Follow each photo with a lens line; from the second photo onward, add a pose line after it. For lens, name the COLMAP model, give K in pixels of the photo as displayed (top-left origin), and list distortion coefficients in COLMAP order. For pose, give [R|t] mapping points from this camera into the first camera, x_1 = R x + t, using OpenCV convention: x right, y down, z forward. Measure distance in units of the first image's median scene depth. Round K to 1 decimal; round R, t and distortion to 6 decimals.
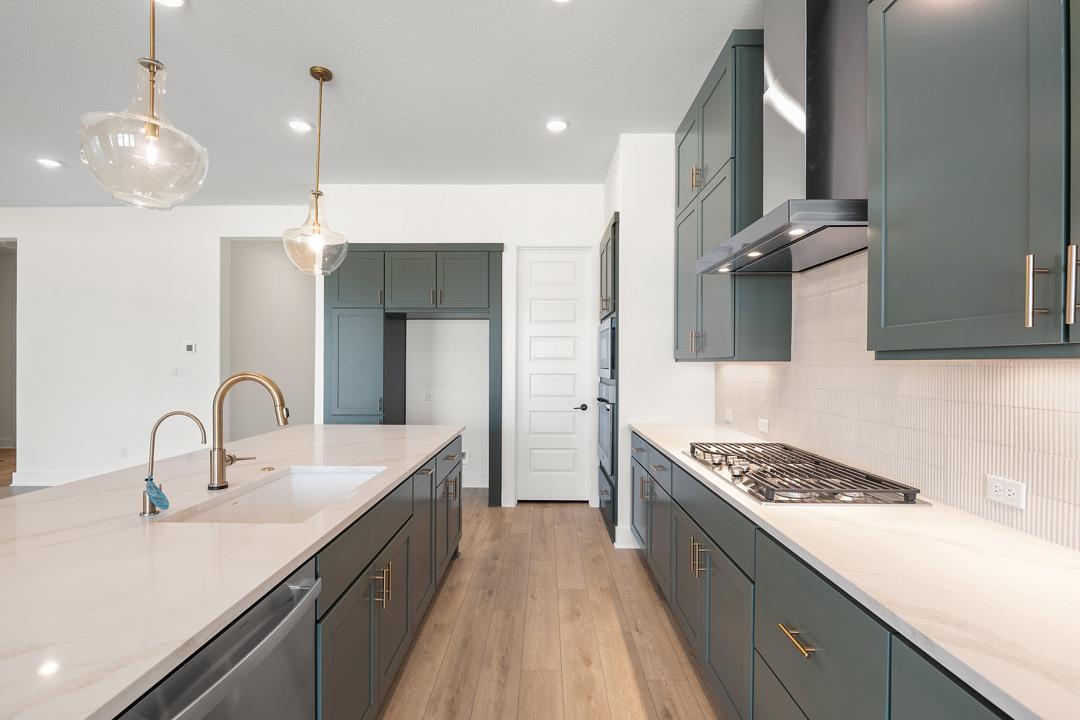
lens RADIAL K [[488.2, 0, 535.9], [0, 488.2, 361.9], [0, 0, 1]] dist [0.004737, 0.002297]
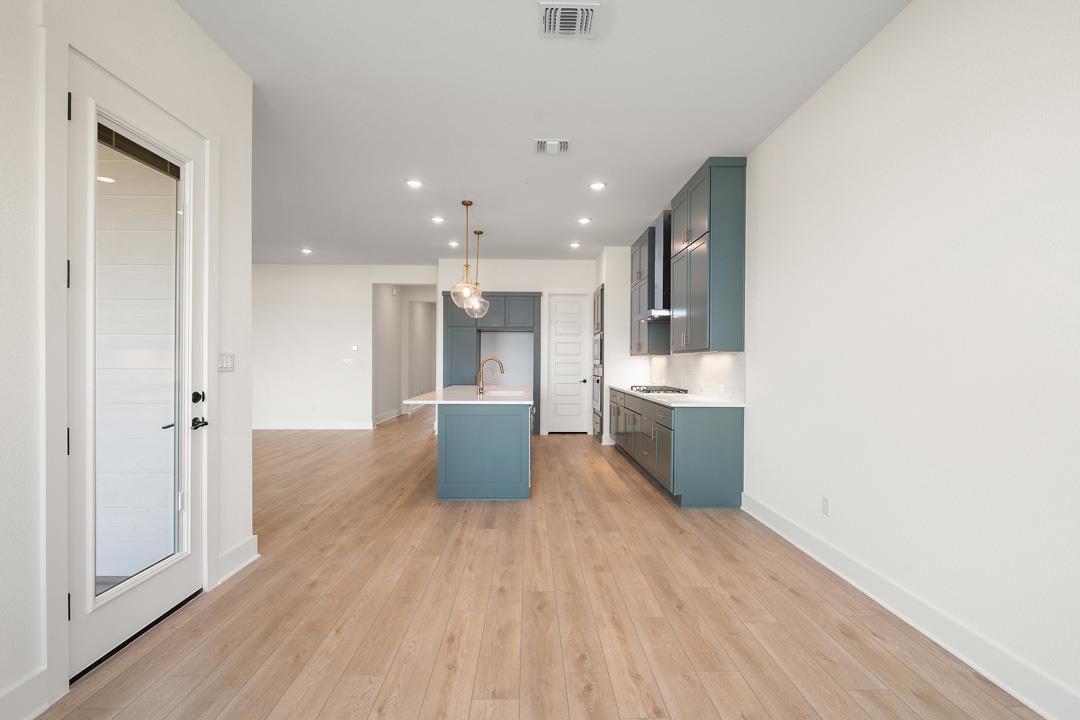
lens RADIAL K [[488.2, 0, 536.6], [0, 488.2, 358.3], [0, 0, 1]] dist [0.004737, 0.002297]
pose [[0.999430, 0.002575, 0.033647, -0.159026], [-0.002282, 0.999959, -0.008767, 0.025006], [-0.033668, 0.008685, 0.999395, -0.911619]]
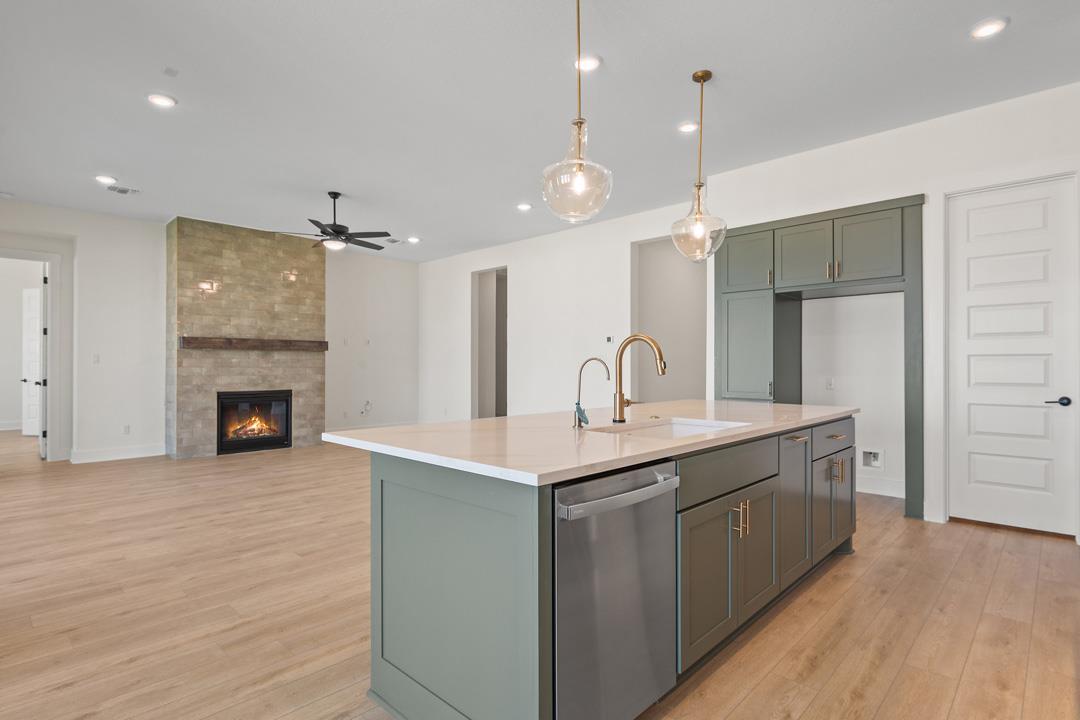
lens RADIAL K [[553.3, 0, 541.4], [0, 553.3, 361.1], [0, 0, 1]] dist [0.002890, -0.001269]
pose [[0.727954, -0.006787, -0.685592, 0.106741], [-0.002056, 0.999925, -0.012081, 0.049509], [0.685623, 0.010205, 0.727885, -0.107267]]
